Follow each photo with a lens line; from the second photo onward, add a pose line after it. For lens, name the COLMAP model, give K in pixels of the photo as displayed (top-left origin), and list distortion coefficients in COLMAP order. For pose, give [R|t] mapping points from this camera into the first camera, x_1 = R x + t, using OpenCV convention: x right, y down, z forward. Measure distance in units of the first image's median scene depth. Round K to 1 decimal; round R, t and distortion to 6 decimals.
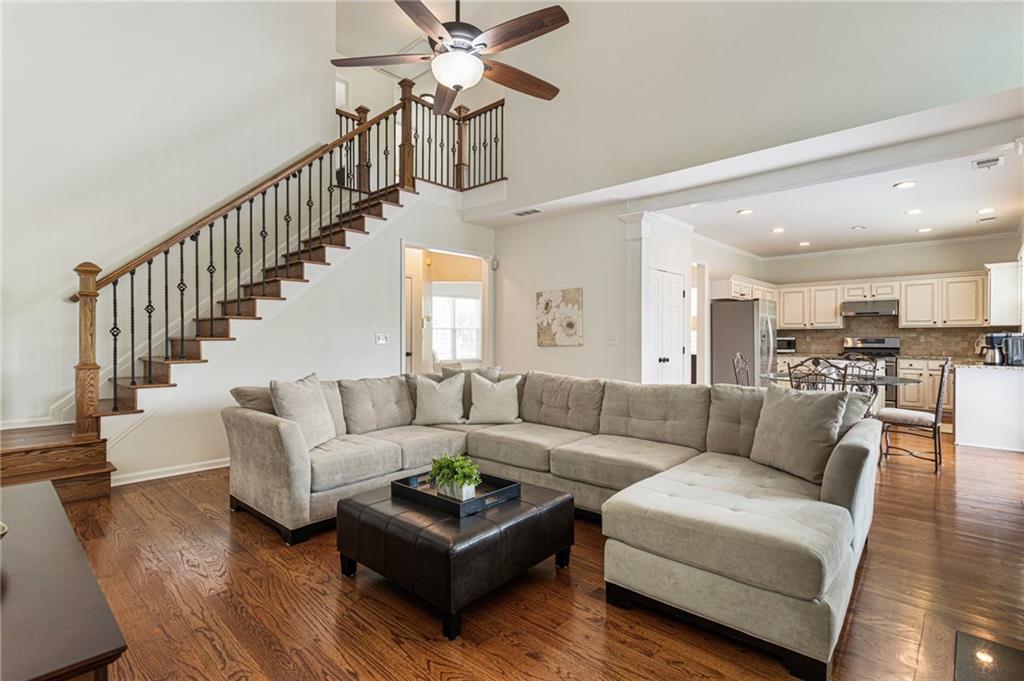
lens RADIAL K [[491.6, 0, 511.7], [0, 491.6, 341.0], [0, 0, 1]] dist [0.004703, 0.000508]
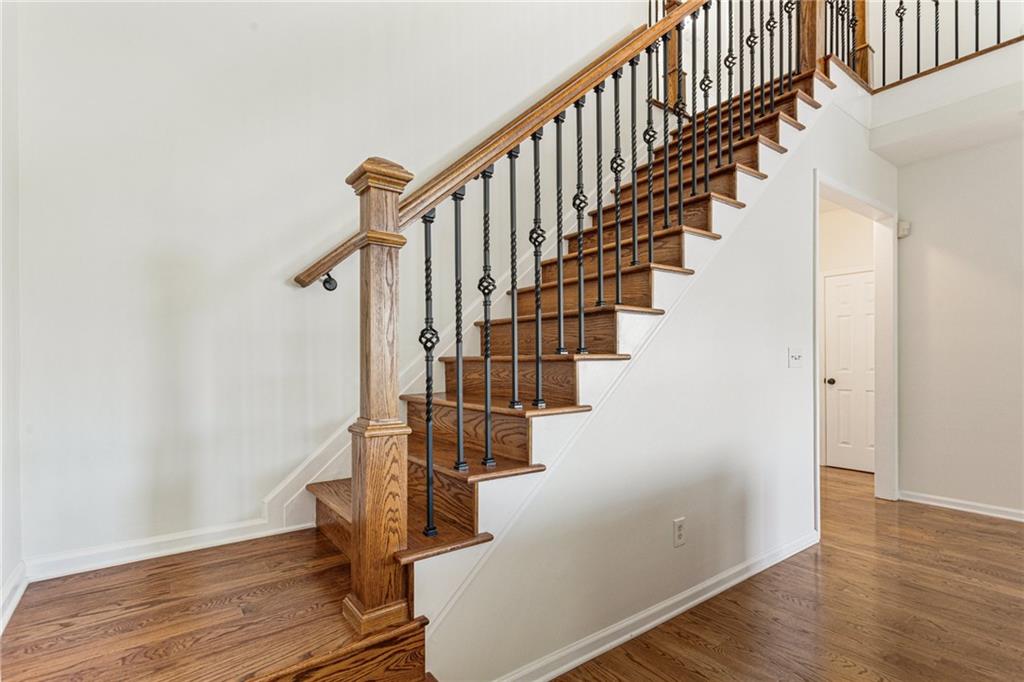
lens RADIAL K [[491.6, 0, 513.0], [0, 491.6, 362.4], [0, 0, 1]] dist [0.004703, 0.000508]
pose [[0.984371, -0.006190, -0.175997, -0.605812], [0.005383, 0.999973, -0.005065, 0.003047], [0.176024, 0.004038, 0.984378, 0.561152]]
